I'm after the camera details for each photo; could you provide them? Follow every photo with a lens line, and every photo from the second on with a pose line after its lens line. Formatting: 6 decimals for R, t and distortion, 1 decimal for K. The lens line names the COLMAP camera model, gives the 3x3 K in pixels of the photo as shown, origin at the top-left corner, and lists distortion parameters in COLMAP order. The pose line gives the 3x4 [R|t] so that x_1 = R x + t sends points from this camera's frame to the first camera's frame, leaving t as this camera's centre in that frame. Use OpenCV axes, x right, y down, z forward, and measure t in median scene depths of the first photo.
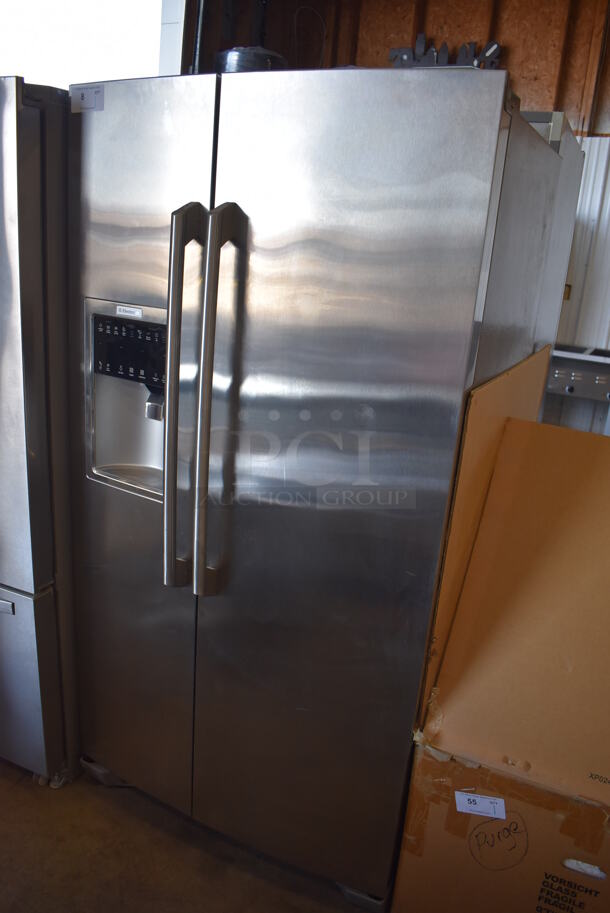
lens RADIAL K [[708.5, 0, 305.0], [0, 708.5, 456.5], [0, 0, 1]] dist [-0.082217, 0.003702]
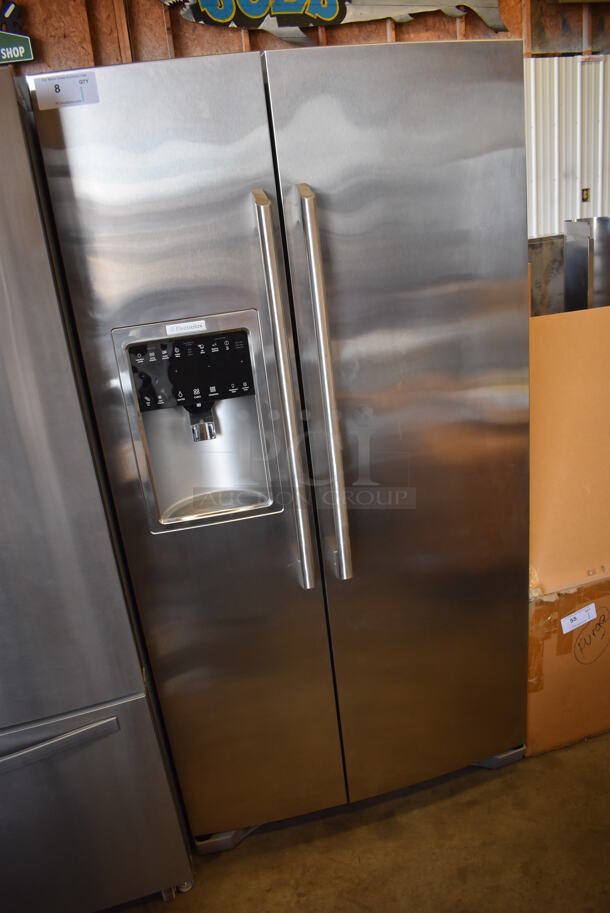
lens RADIAL K [[723.3, 0, 315.7], [0, 723.3, 456.7], [0, 0, 1]] dist [-0.083826, 0.007416]
pose [[0.736771, -0.378787, 0.560080, -0.668081], [0.352722, 0.922021, 0.159576, -0.137281], [-0.576851, 0.079982, 0.812924, 0.176326]]
